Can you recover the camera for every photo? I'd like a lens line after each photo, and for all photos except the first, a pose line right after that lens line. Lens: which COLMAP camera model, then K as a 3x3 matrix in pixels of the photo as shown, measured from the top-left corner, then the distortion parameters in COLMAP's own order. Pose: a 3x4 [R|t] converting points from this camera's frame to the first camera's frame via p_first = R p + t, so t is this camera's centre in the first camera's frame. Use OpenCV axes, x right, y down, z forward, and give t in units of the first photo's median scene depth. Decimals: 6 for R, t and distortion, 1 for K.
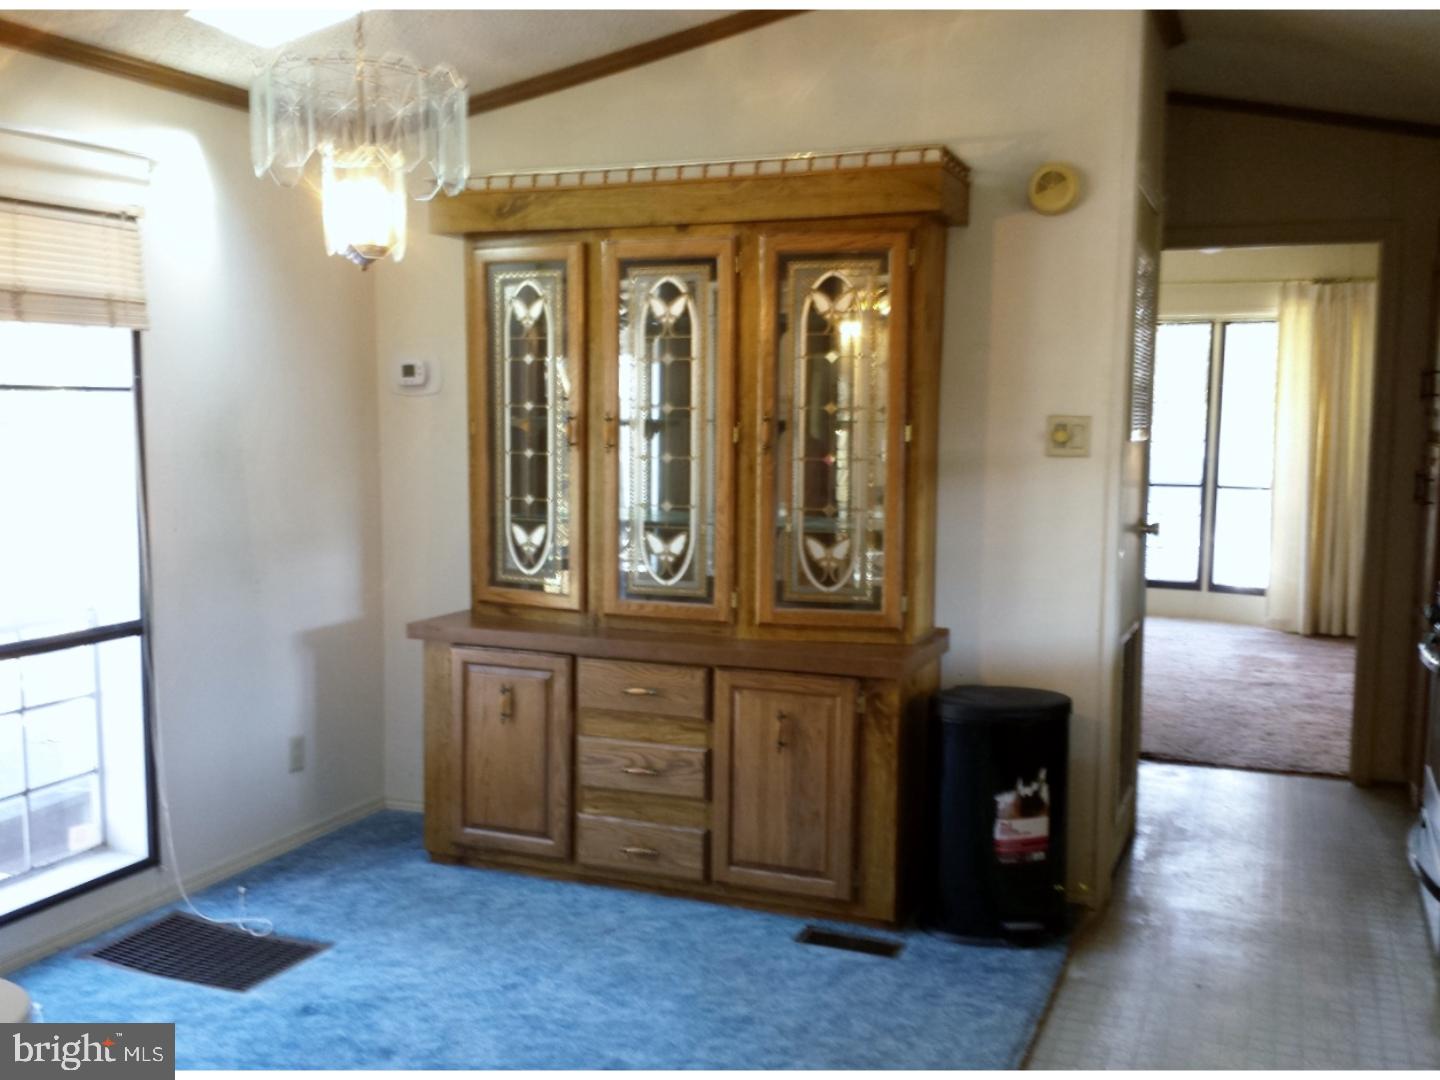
lens RADIAL K [[1364.2, 0, 718.2], [0, 1364.2, 558.2], [0, 0, 1]] dist [0.153236, -0.461019]
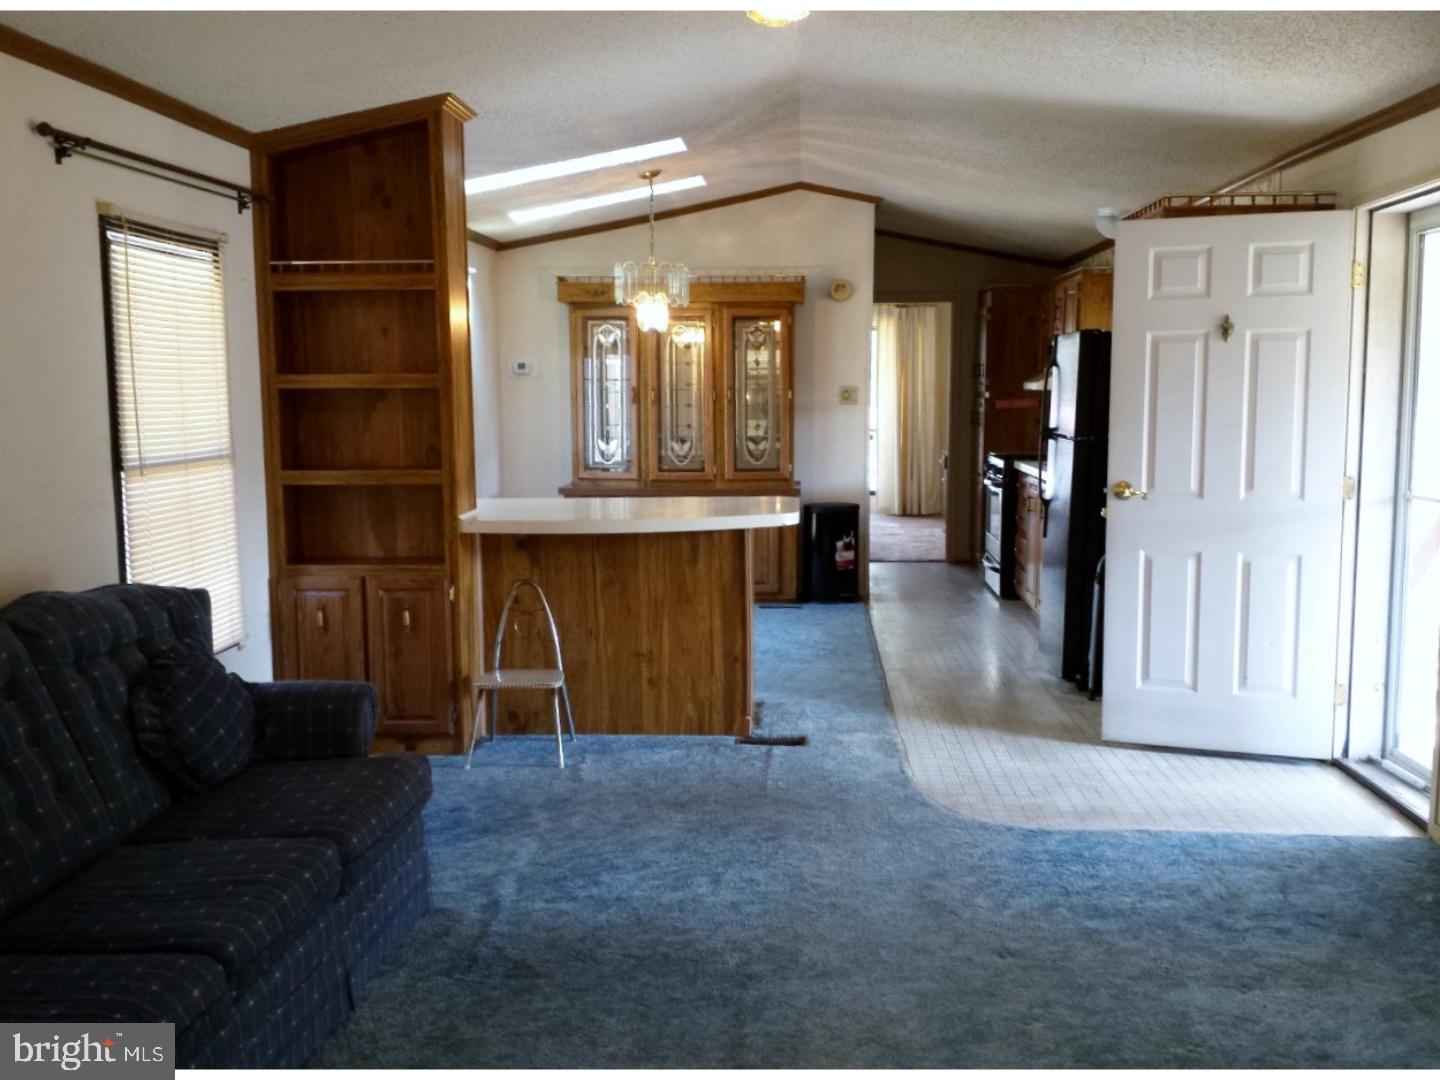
lens RADIAL K [[1441.6, 0, 719.7], [0, 1441.6, 544.0], [0, 0, 1]] dist [0.181405, -0.441512]
pose [[0.940835, -0.045418, 0.335807, -0.776109], [0.044331, 0.998957, 0.010908, 0.125892], [-0.335953, 0.004624, 0.941867, -1.223877]]
